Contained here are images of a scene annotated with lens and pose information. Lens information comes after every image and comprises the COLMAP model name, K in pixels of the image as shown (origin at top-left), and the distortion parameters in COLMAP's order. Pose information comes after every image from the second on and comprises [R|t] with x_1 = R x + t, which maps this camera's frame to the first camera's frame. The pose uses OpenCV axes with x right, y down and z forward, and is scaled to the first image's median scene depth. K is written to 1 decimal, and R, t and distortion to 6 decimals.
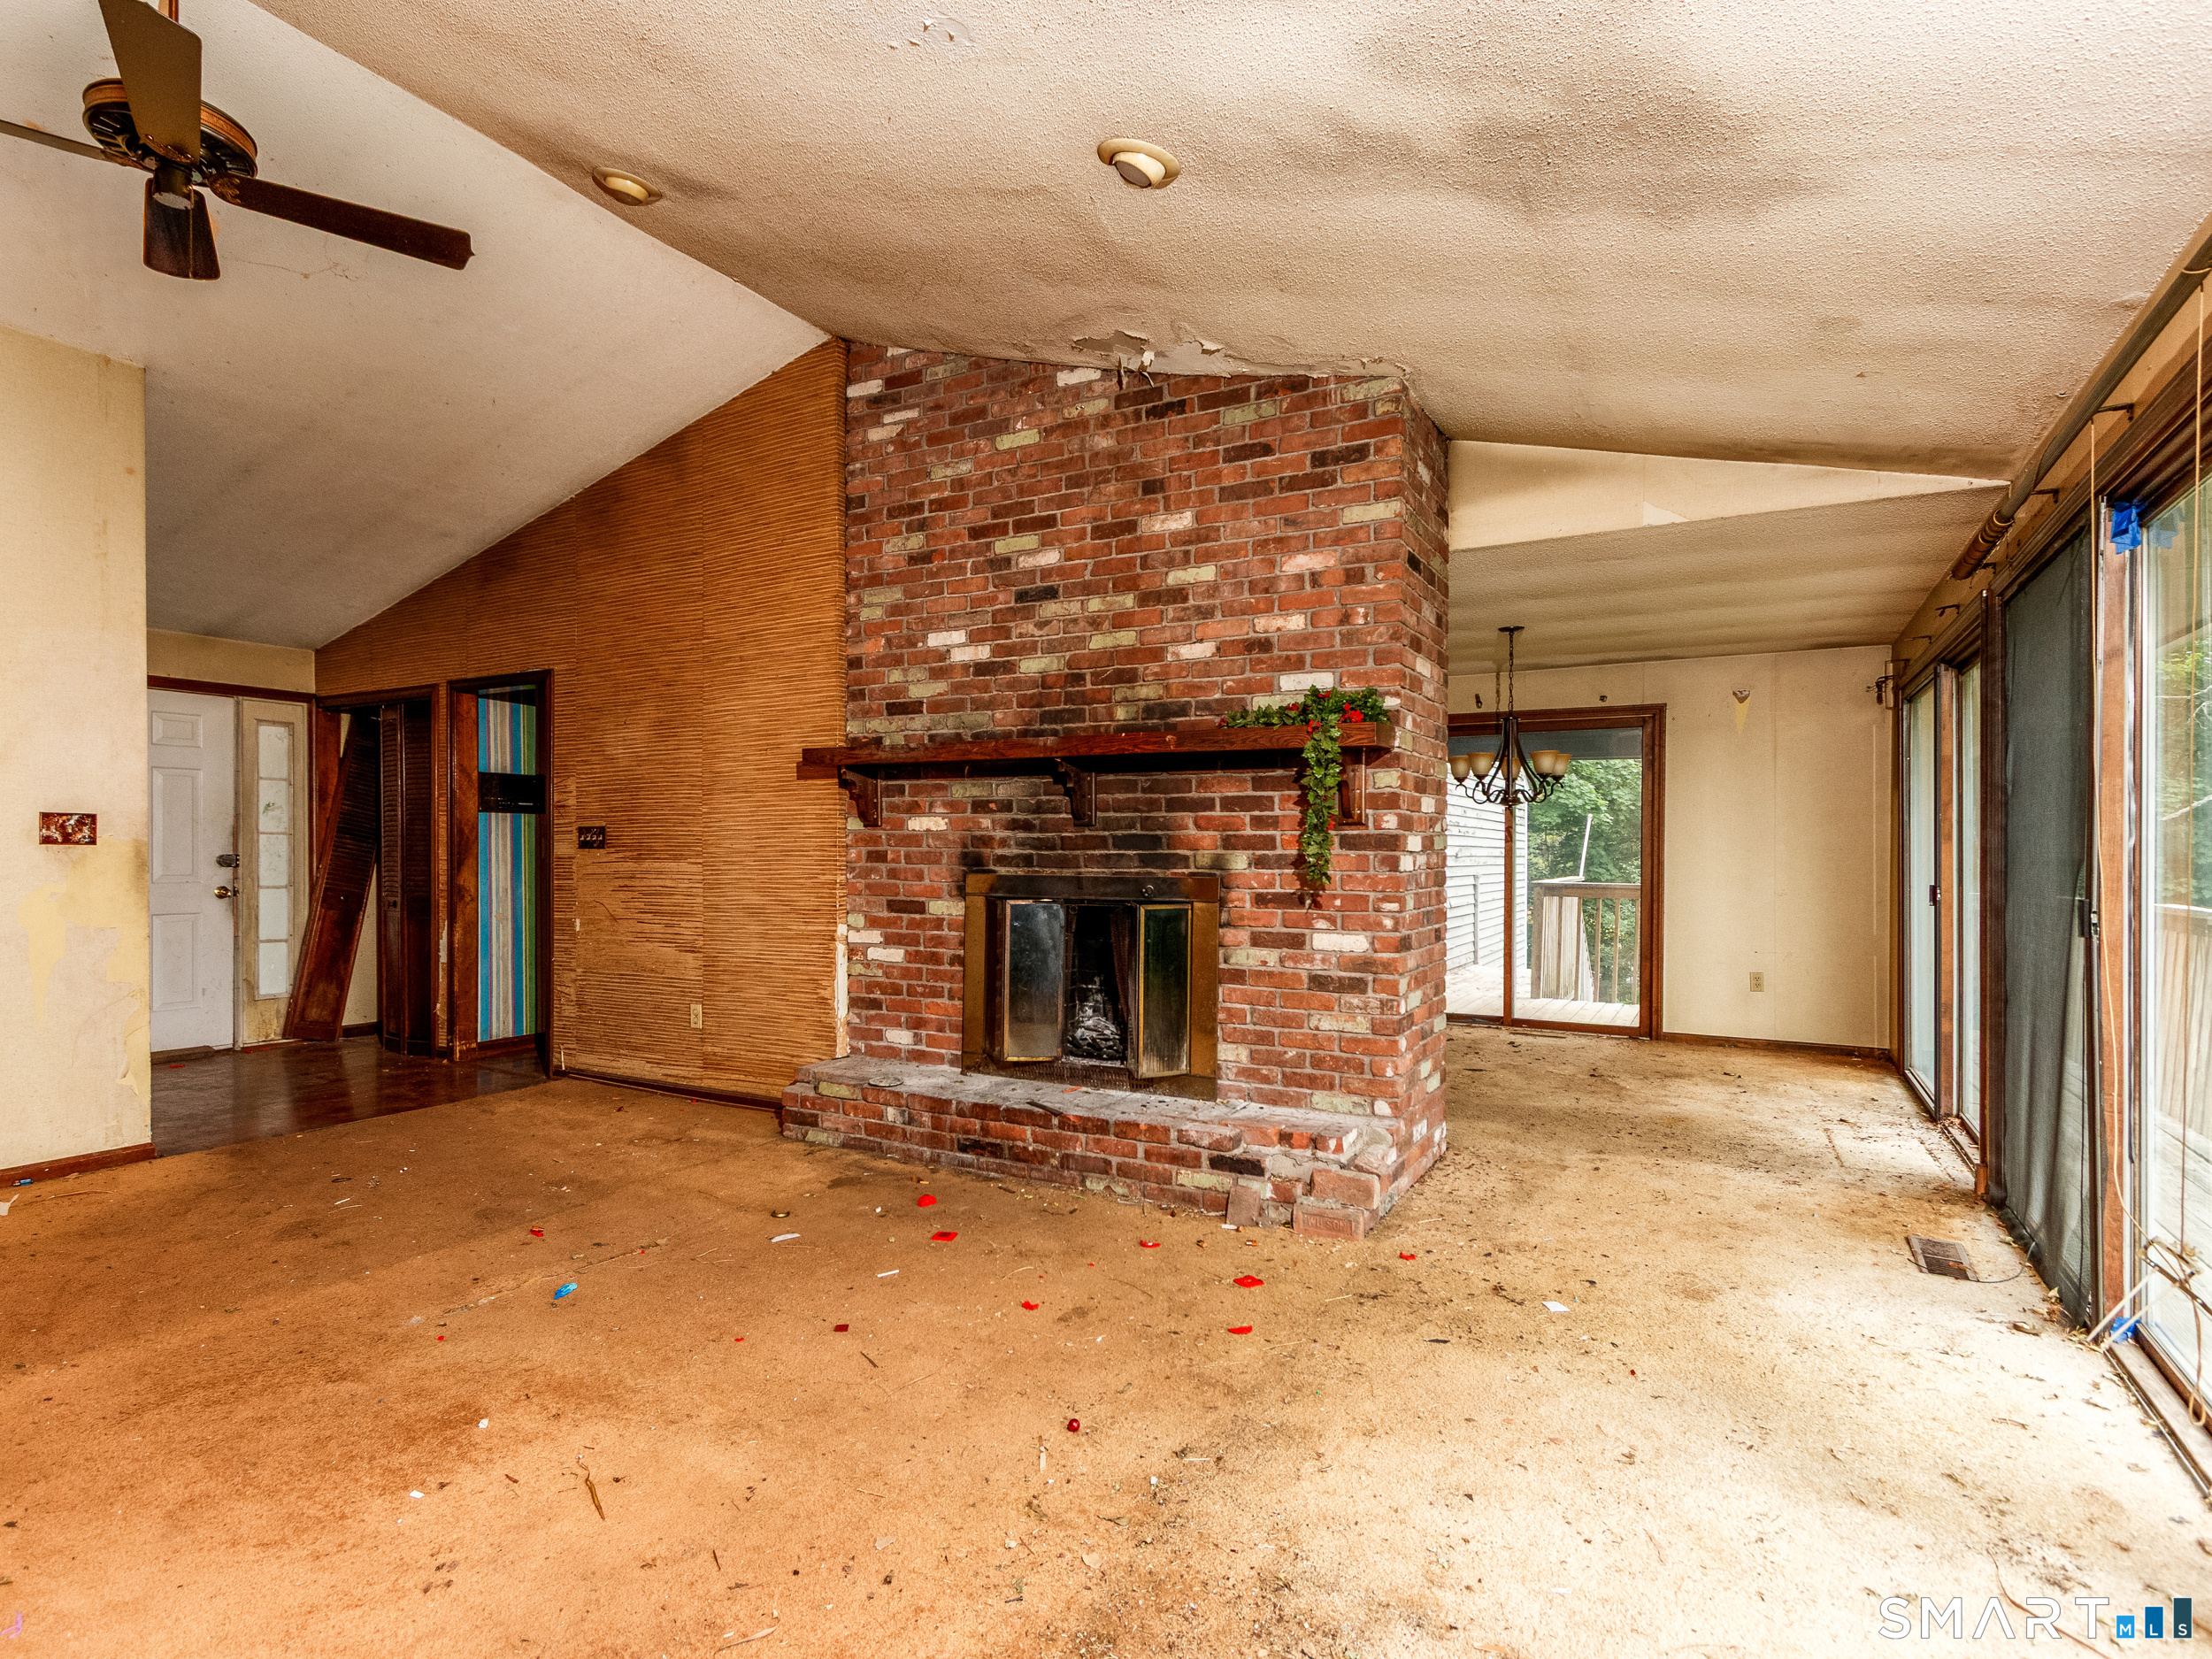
lens RADIAL K [[1147.9, 0, 1074.6], [0, 1147.9, 856.7], [0, 0, 1]] dist [0.010270, -0.000586]
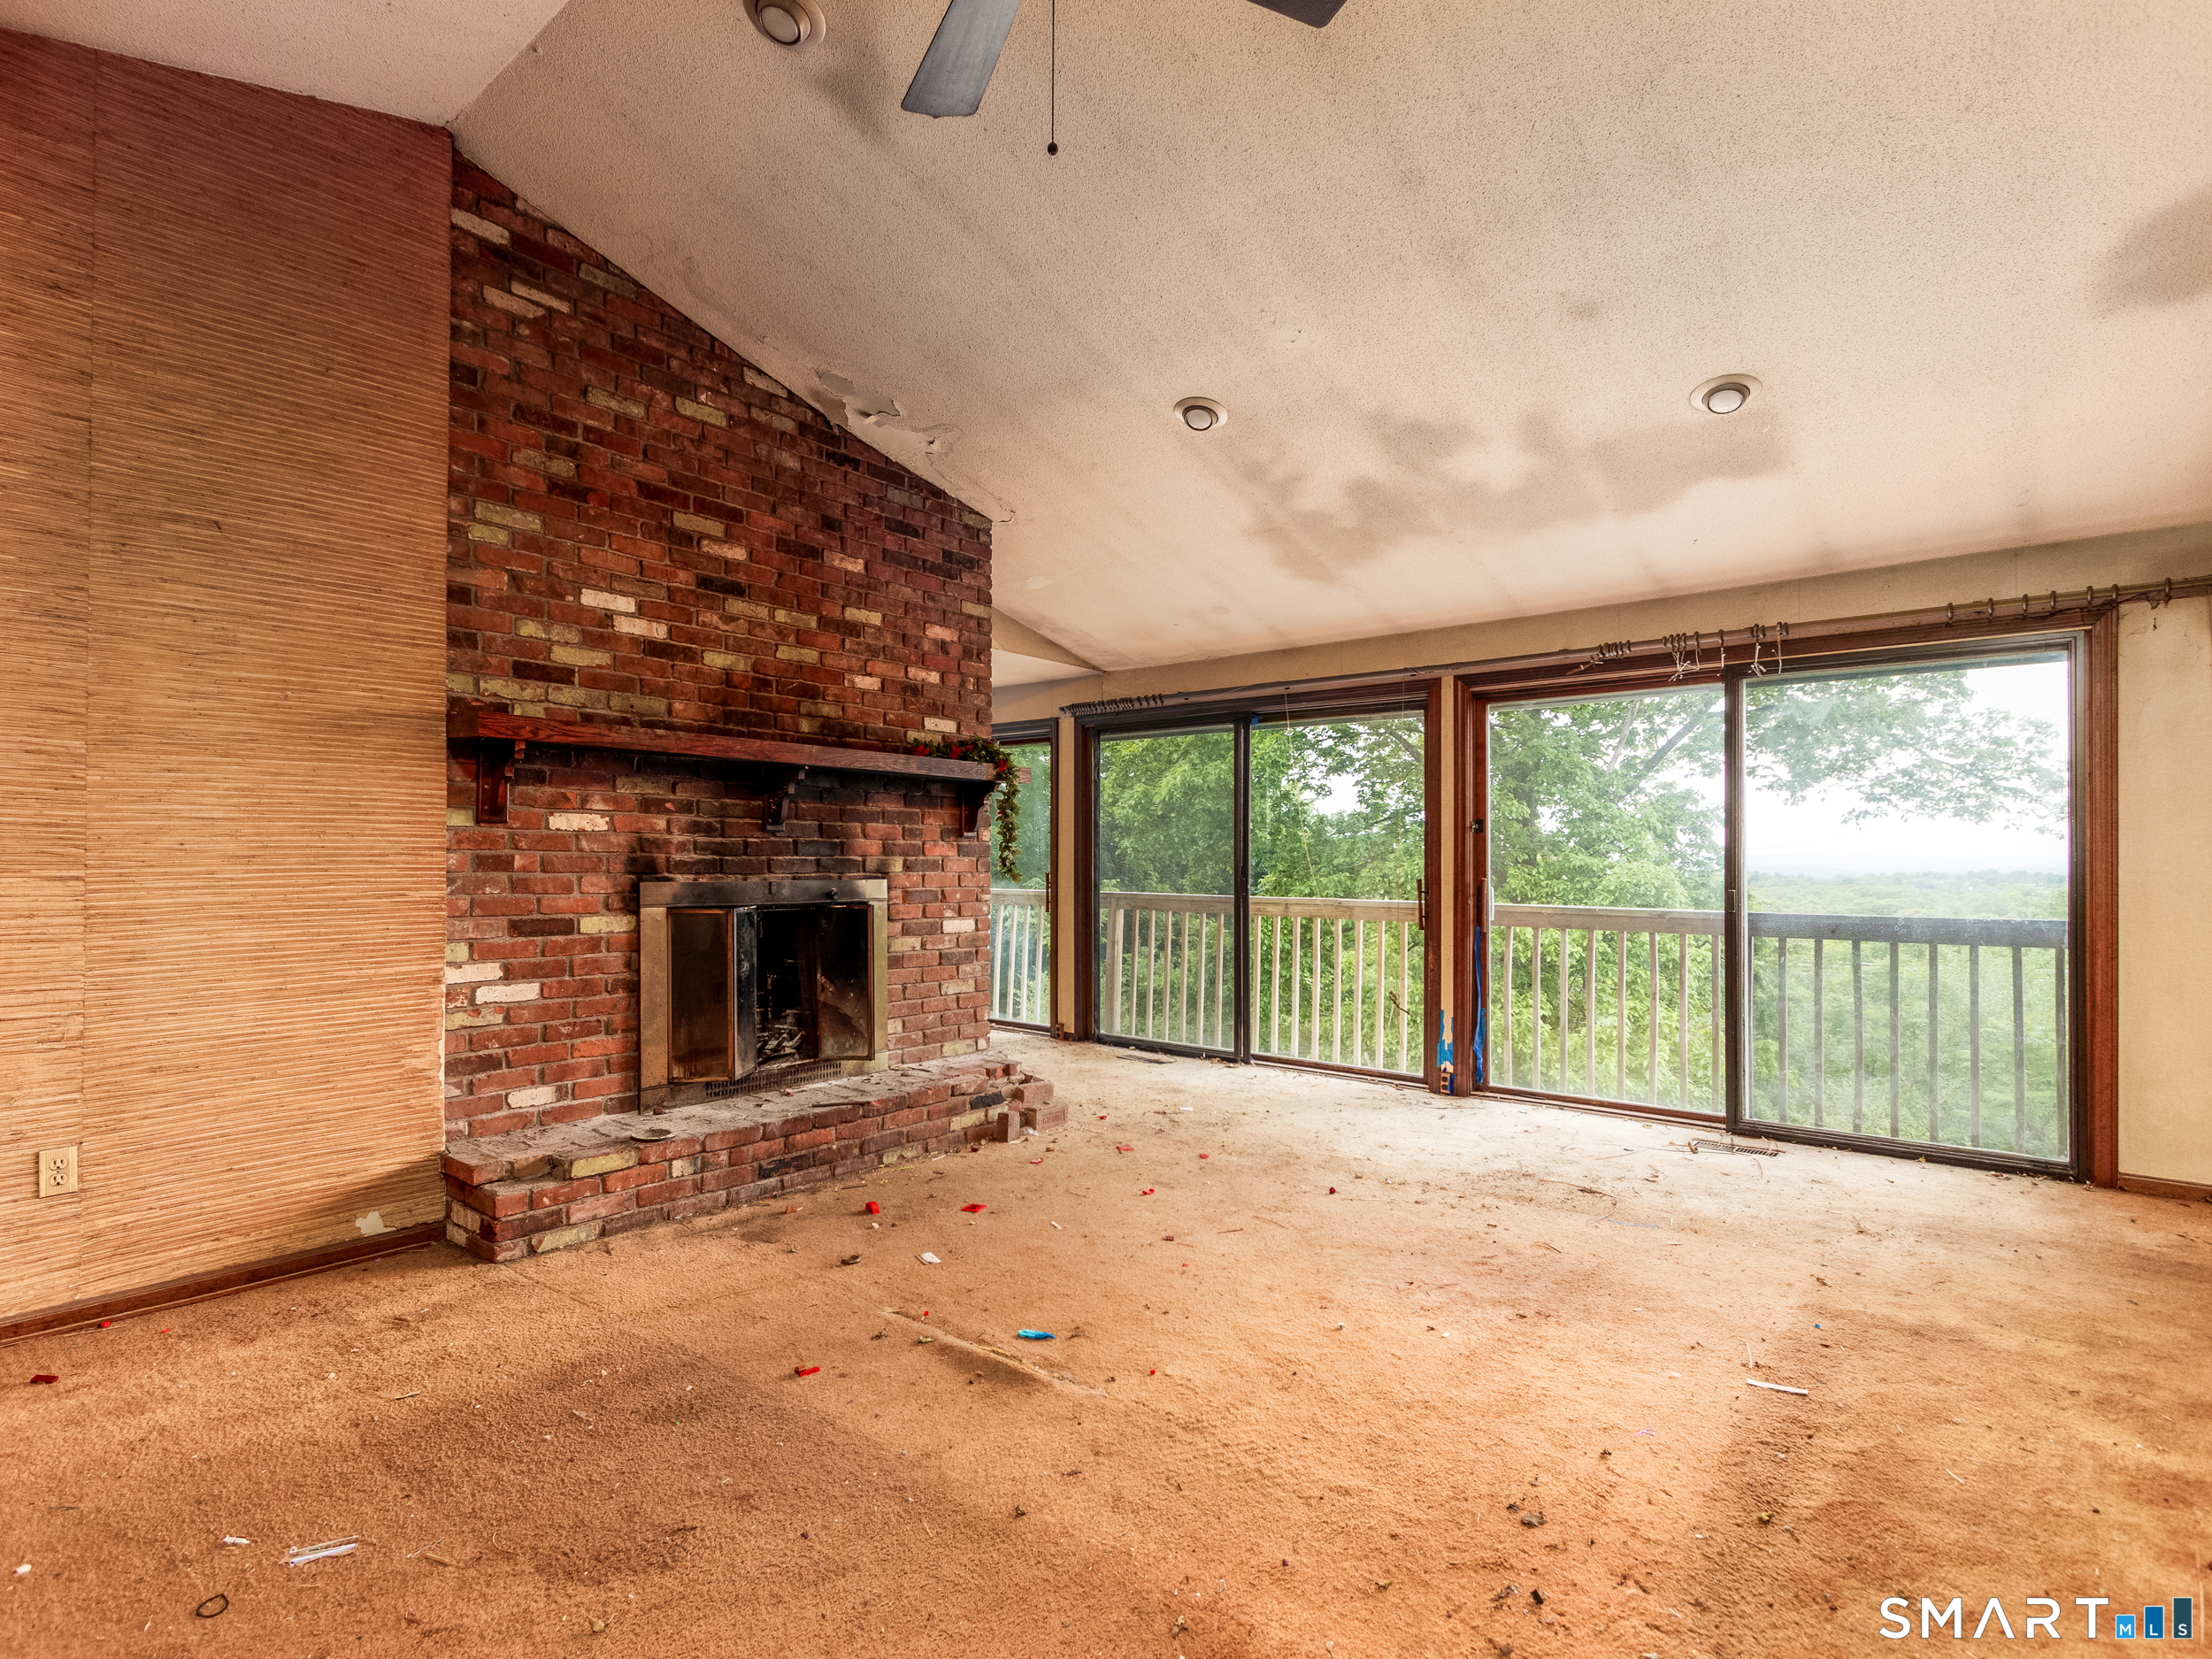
lens RADIAL K [[1147.9, 0, 1105.7], [0, 1147.9, 832.3], [0, 0, 1]] dist [0.010270, -0.000586]
pose [[0.176518, 0.017624, 0.984140, -0.888584], [-0.005301, 0.999842, -0.016954, -0.010184], [-0.984283, -0.002224, 0.176584, 0.508486]]
